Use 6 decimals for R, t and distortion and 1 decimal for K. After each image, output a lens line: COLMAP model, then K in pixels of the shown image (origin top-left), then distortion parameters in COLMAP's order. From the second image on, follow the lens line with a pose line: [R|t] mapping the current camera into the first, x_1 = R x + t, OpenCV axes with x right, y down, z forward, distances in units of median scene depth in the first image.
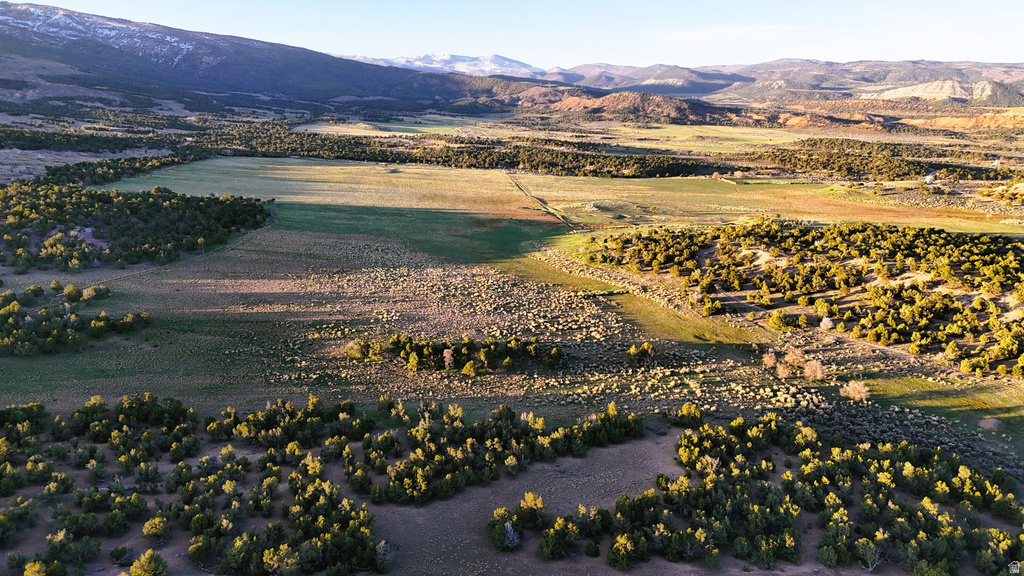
lens RADIAL K [[745.3, 0, 512.3], [0, 745.3, 290.3], [0, 0, 1]] dist [0.063969, -0.055632]
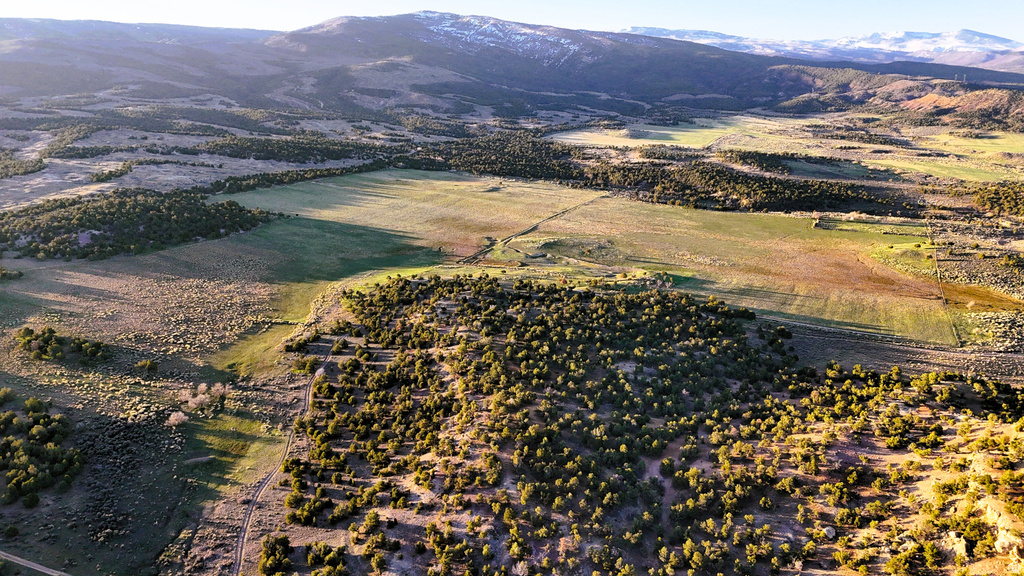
lens RADIAL K [[745.3, 0, 510.7], [0, 745.3, 289.4], [0, 0, 1]] dist [0.063969, -0.055632]
pose [[0.846633, 0.134700, -0.514848, 0.119432], [-0.124668, 0.990717, 0.054193, -0.018756], [0.517369, 0.018303, 0.855567, 0.010357]]
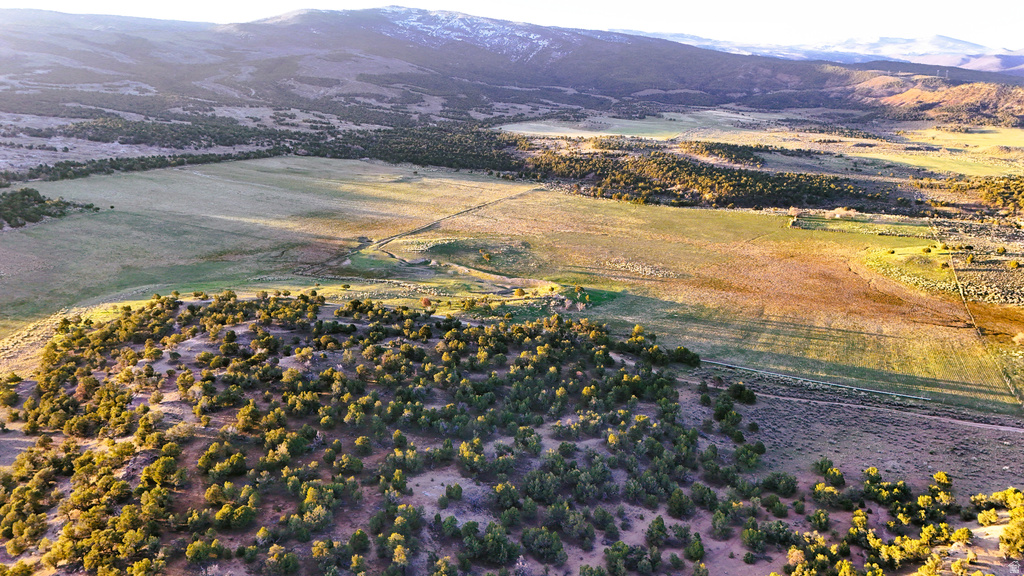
lens RADIAL K [[745.3, 0, 512.7], [0, 745.3, 291.5], [0, 0, 1]] dist [0.063969, -0.055632]
pose [[0.861339, 0.133987, -0.490043, 0.109825], [-0.126584, 0.990774, 0.048401, -0.021511], [0.492007, 0.020342, 0.870354, 0.066102]]
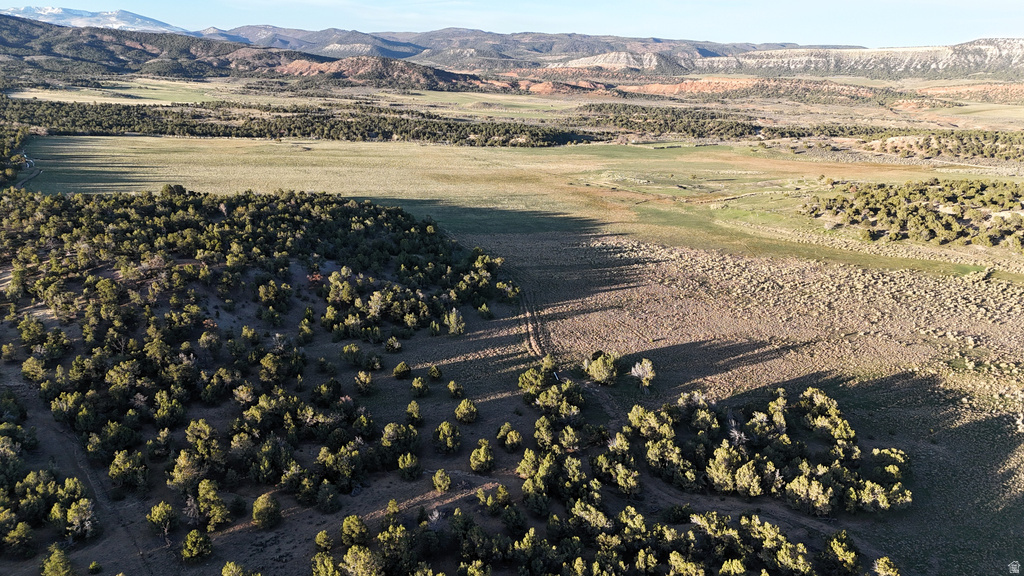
lens RADIAL K [[745.3, 0, 516.3], [0, 745.3, 286.8], [0, 0, 1]] dist [0.063969, -0.055632]
pose [[0.900643, -0.116184, 0.418741, -0.077603], [0.100882, 0.993172, 0.058586, -0.009252], [-0.422688, -0.010521, 0.906214, 0.044711]]
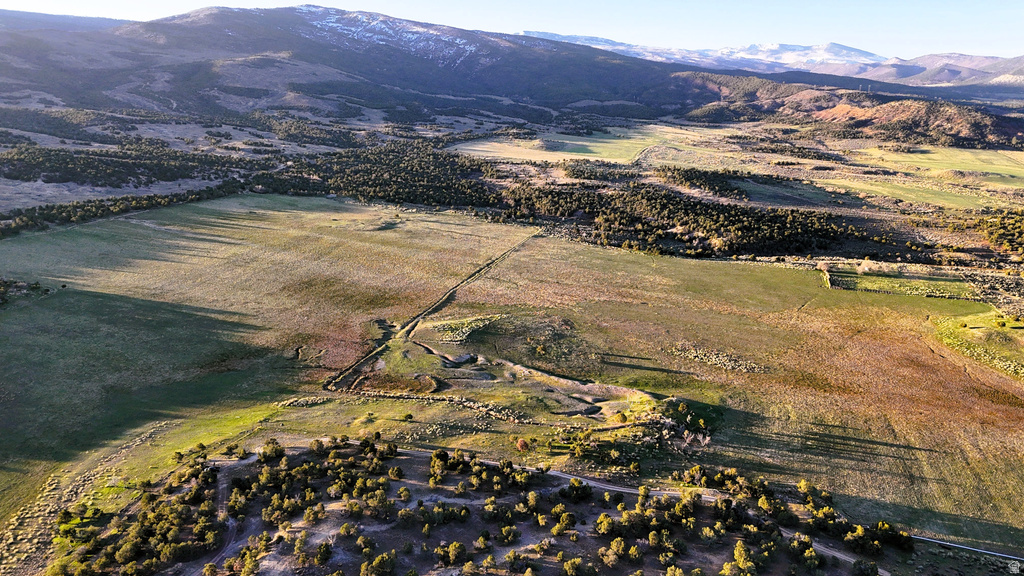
lens RADIAL K [[745.3, 0, 513.6], [0, 745.3, 289.0], [0, 0, 1]] dist [0.063969, -0.055632]
pose [[0.913583, 0.114578, -0.390176, 0.077262], [-0.110464, 0.993330, 0.033049, -0.034012], [0.391361, 0.012907, 0.920147, 0.072870]]
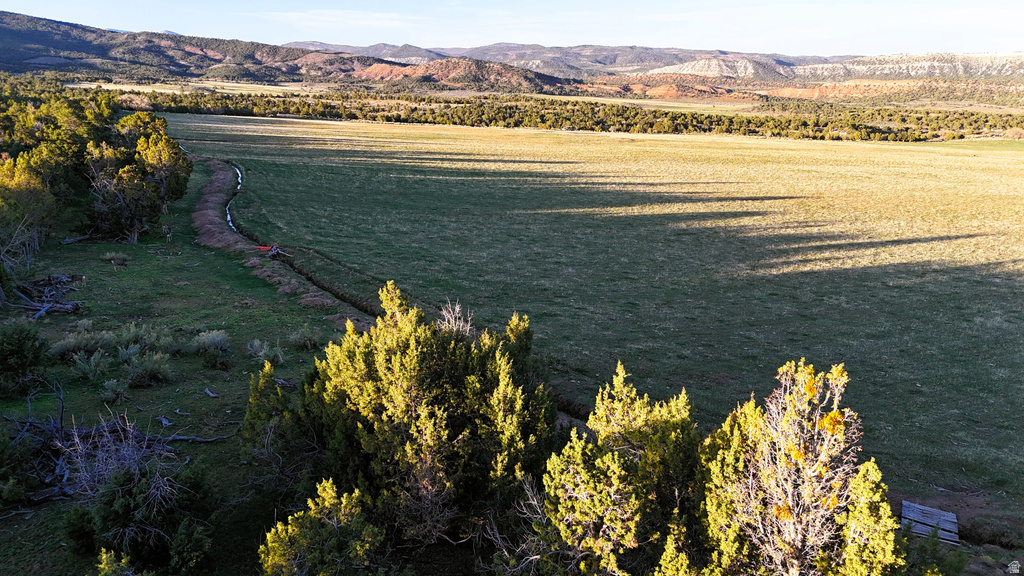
lens RADIAL K [[745.3, 0, 514.1], [0, 745.3, 288.0], [0, 0, 1]] dist [0.063969, -0.055632]
pose [[0.918037, -0.099396, 0.383834, -0.096063], [0.094819, 0.995015, 0.030882, -0.023437], [-0.384990, 0.008044, 0.922886, 0.158800]]
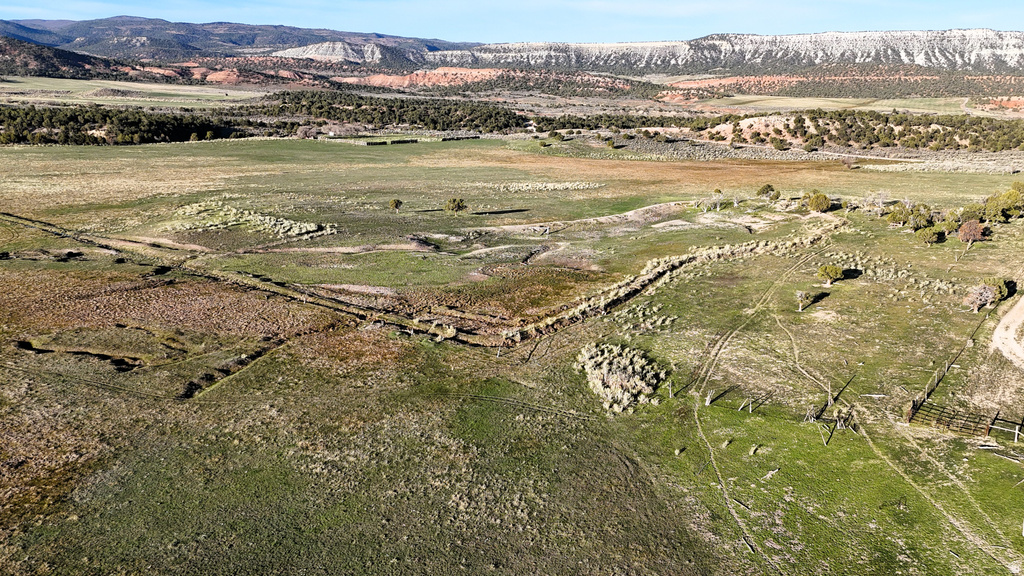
lens RADIAL K [[805.4, 0, 519.4], [0, 805.4, 293.7], [0, 0, 1]] dist [0.044447, -0.018175]
pose [[0.706695, -0.178406, 0.684656, -0.008127], [0.166115, 0.982475, 0.084549, -0.017842], [-0.687742, 0.053982, 0.723946, 0.133731]]
